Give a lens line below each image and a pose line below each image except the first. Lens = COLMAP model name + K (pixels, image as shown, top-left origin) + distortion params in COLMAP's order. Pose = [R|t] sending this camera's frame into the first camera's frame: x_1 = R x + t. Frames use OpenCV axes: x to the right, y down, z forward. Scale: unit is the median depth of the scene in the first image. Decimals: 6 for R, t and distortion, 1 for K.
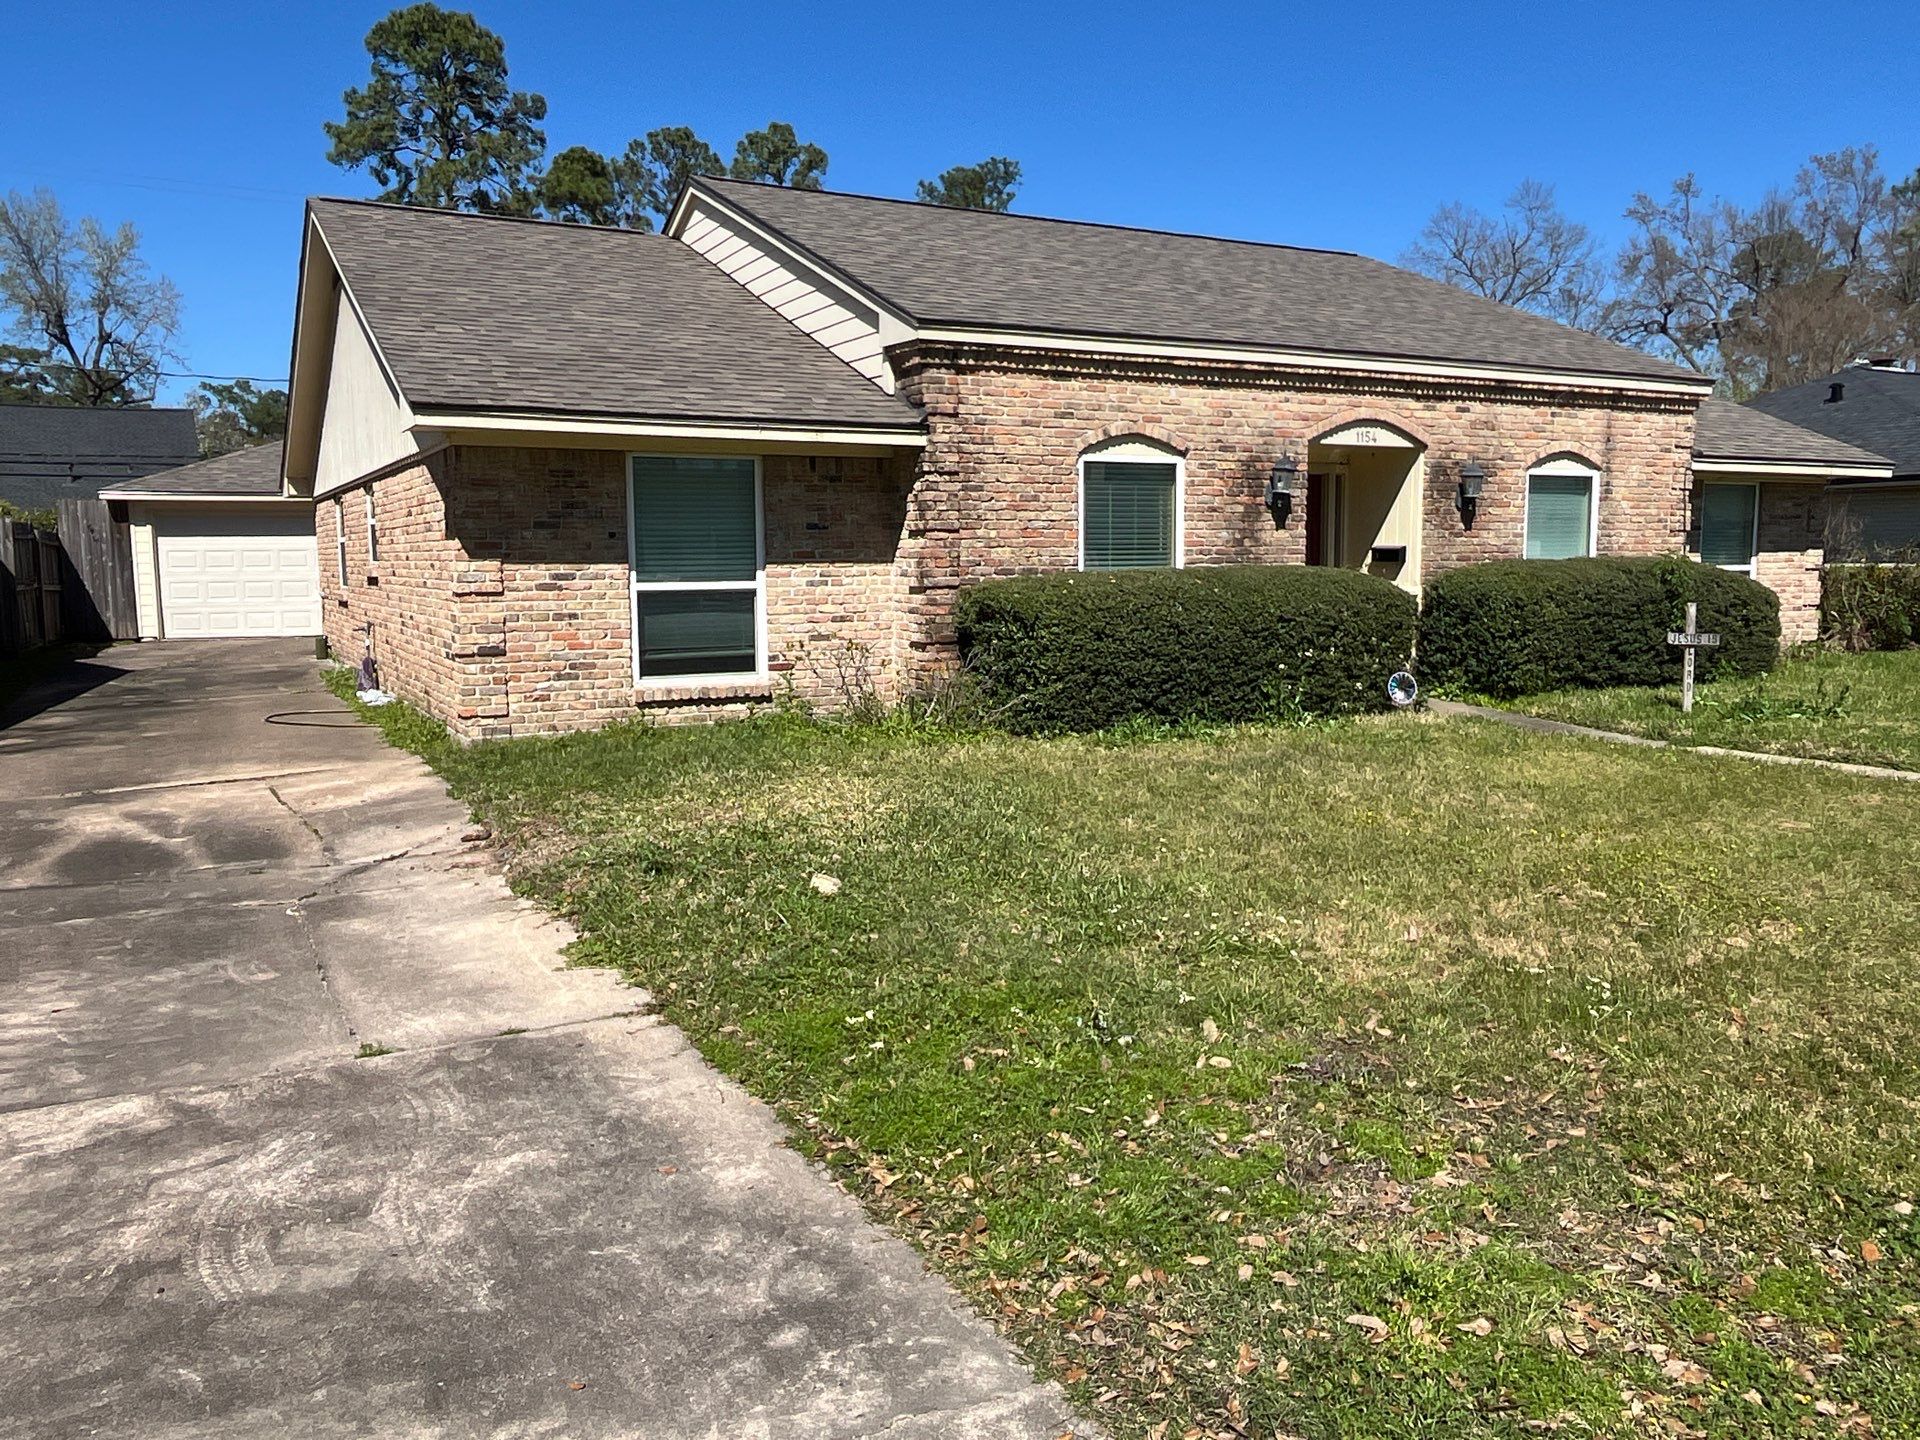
lens RADIAL K [[1438.3, 0, 960.0], [0, 1438.3, 720.0], [0, 0, 1]] dist [-0.000321, 0.001076]
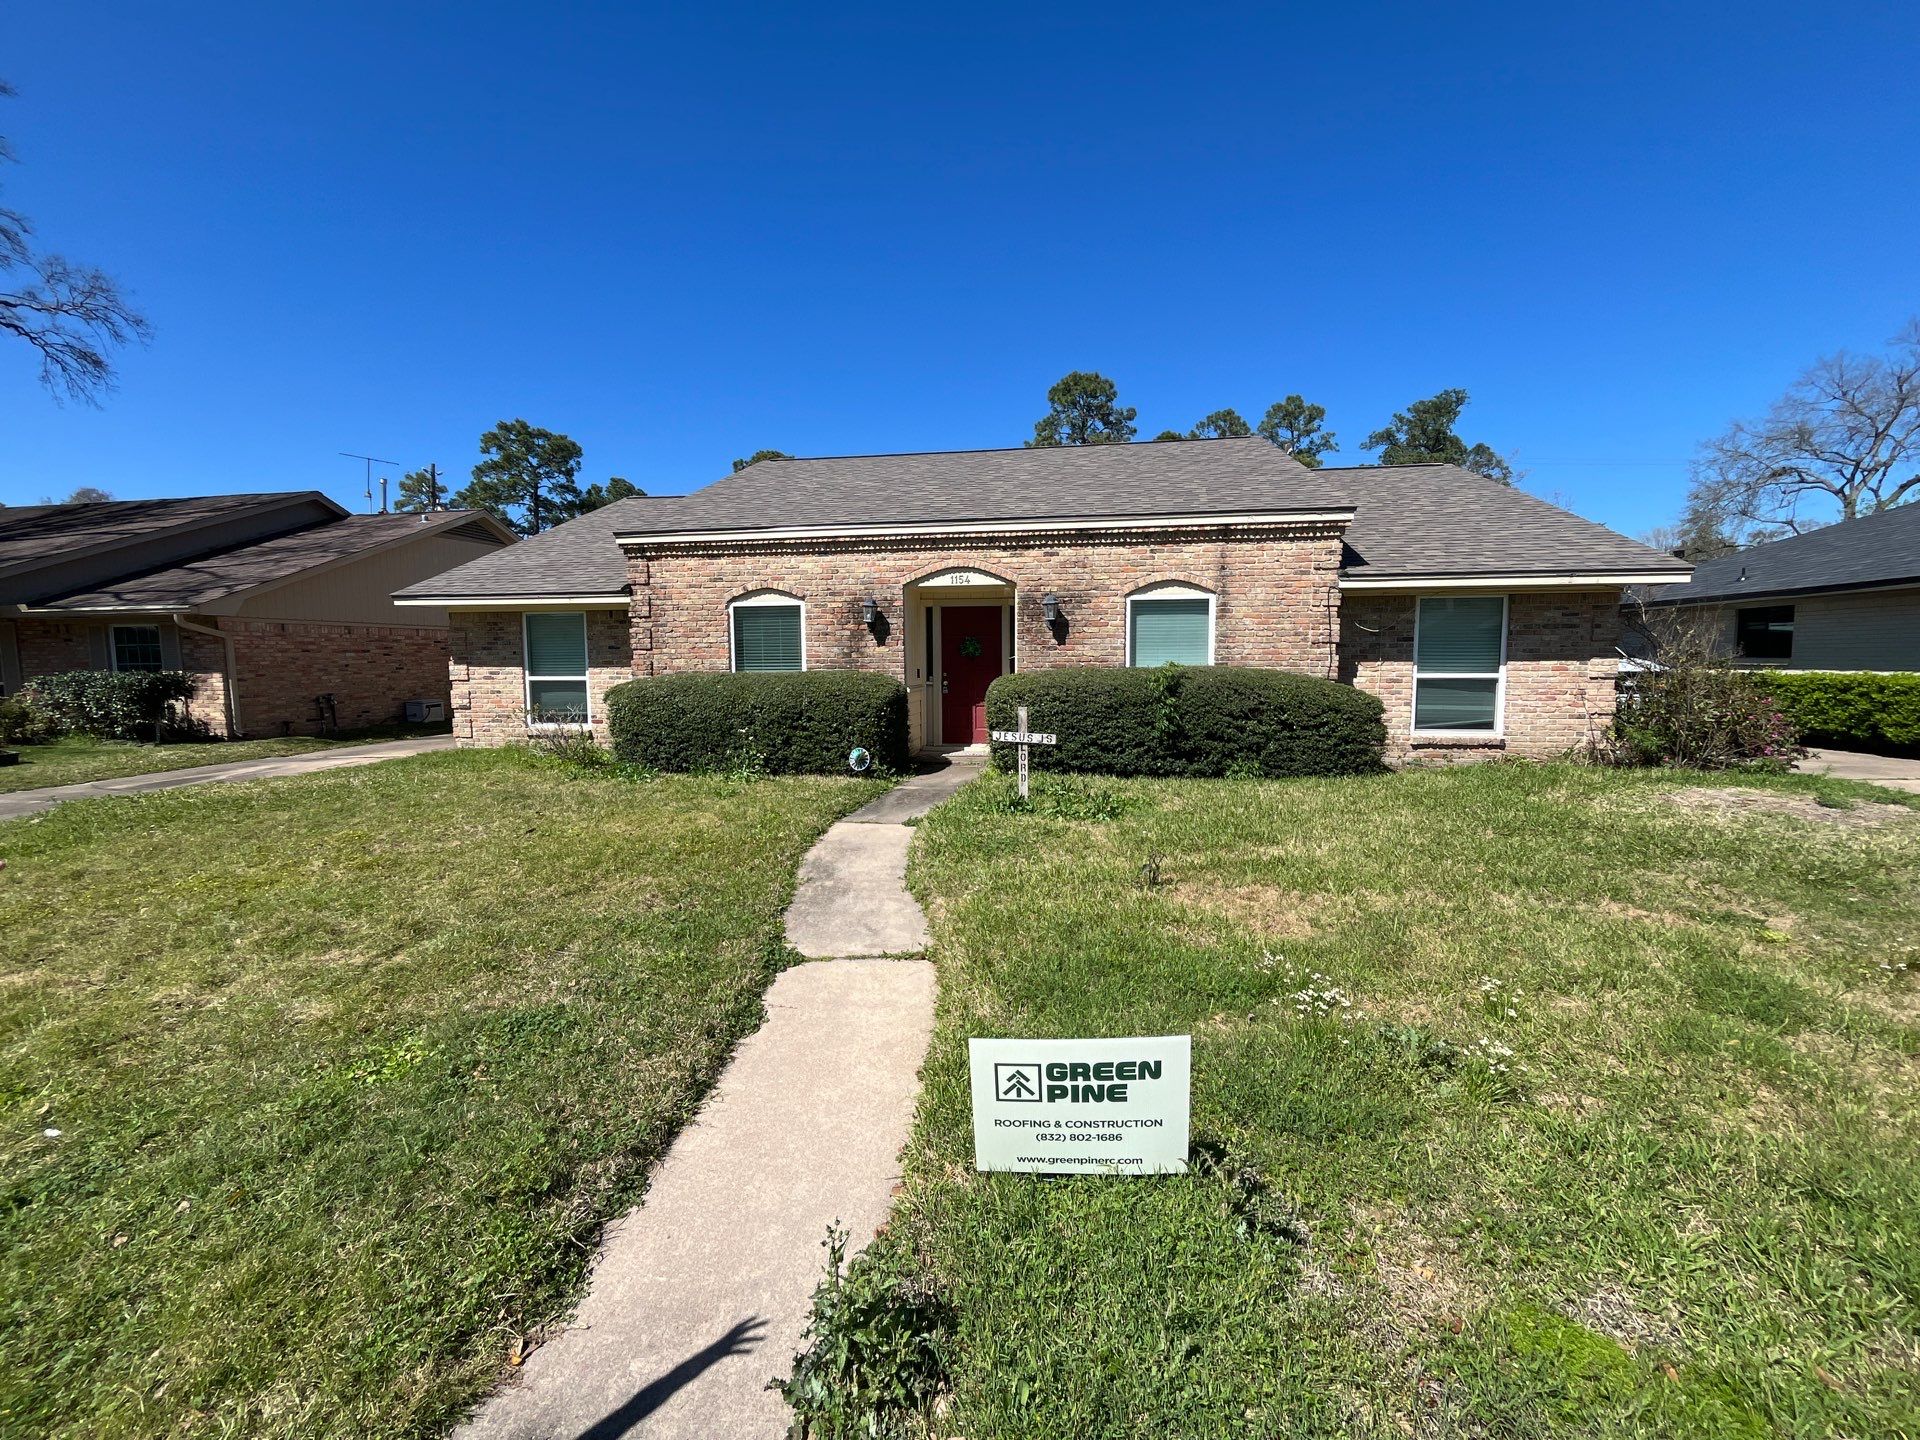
lens RADIAL K [[781.5, 0, 956.6], [0, 781.5, 727.6], [0, 0, 1]] dist [-0.003212, 0.000542]
pose [[0.799074, 0.054952, -0.598717, 0.765013], [-0.067738, 0.997702, 0.001167, -0.054672], [0.597405, 0.039623, 0.800960, 0.402525]]
